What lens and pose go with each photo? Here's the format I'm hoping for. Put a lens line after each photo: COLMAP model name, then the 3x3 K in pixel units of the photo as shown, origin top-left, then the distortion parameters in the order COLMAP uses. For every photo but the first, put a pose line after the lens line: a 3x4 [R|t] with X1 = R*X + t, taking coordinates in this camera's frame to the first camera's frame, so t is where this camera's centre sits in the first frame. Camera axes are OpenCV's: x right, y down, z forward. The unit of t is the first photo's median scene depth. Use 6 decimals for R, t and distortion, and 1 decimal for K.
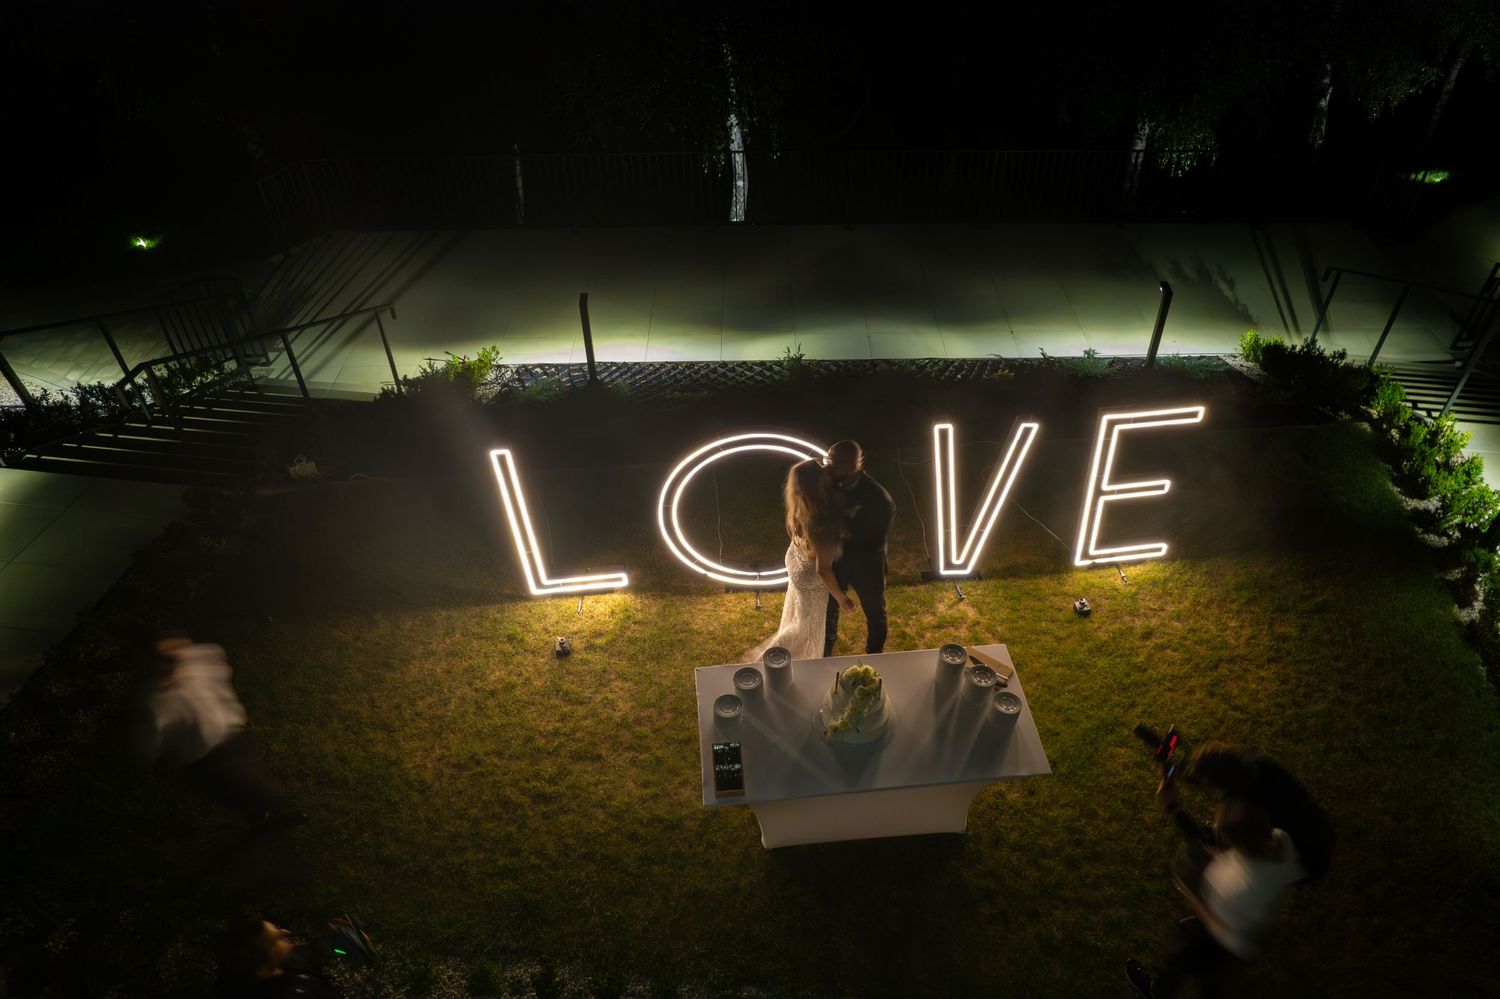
lens RADIAL K [[1052.4, 0, 761.1], [0, 1052.4, 501.2], [0, 0, 1]] dist [-0.035045, 0.004457]
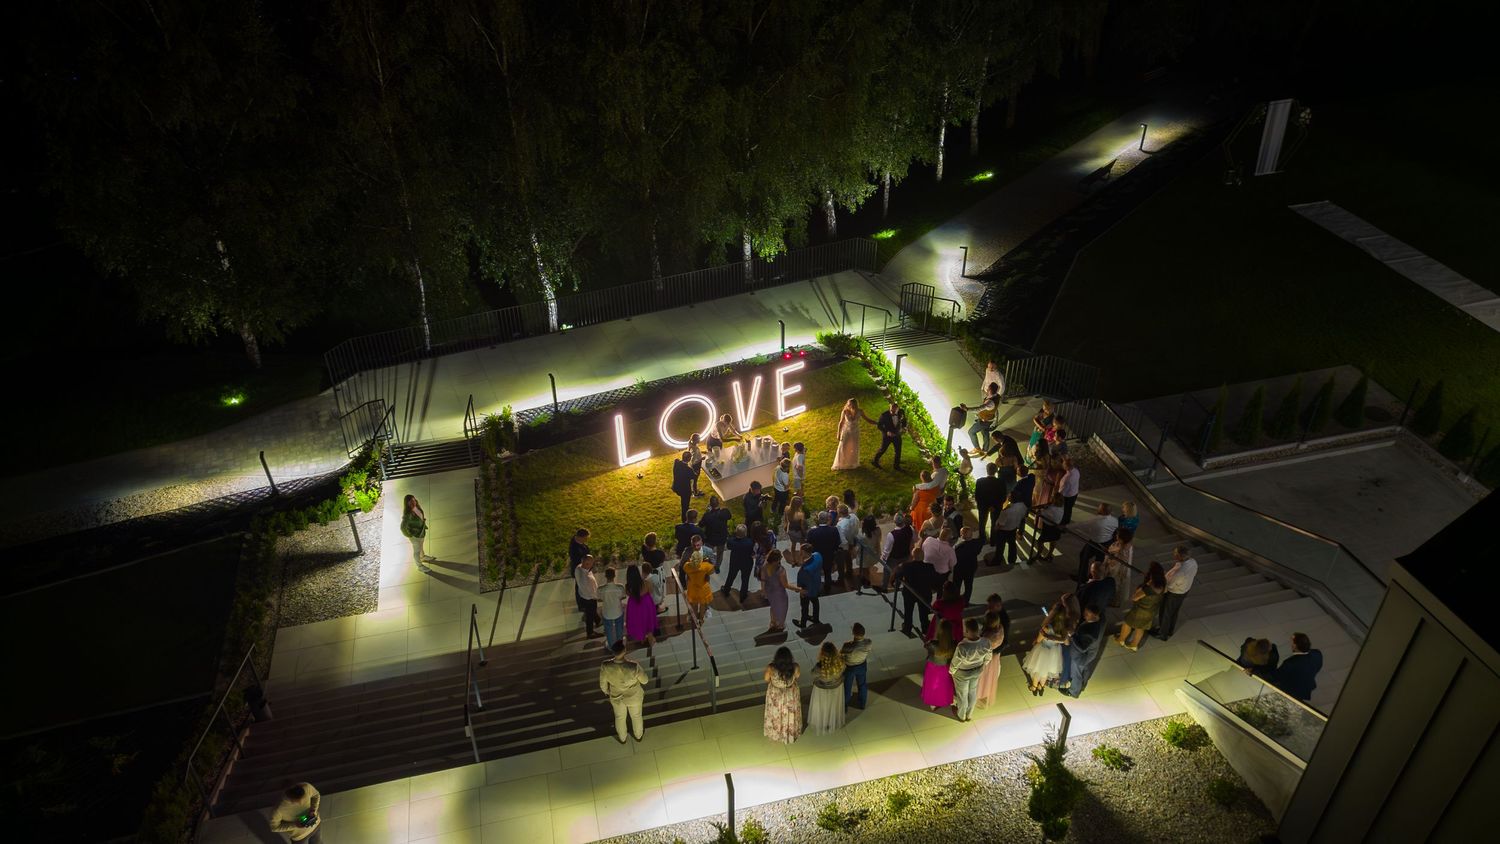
lens RADIAL K [[1106.0, 0, 747.3], [0, 1106.0, 420.8], [0, 0, 1]] dist [0.045759, -0.000687]
pose [[0.923600, -0.220312, 0.313728, -0.834233], [0.254003, 0.964641, -0.070364, 0.274432], [-0.287132, 0.144676, 0.946902, -2.118046]]
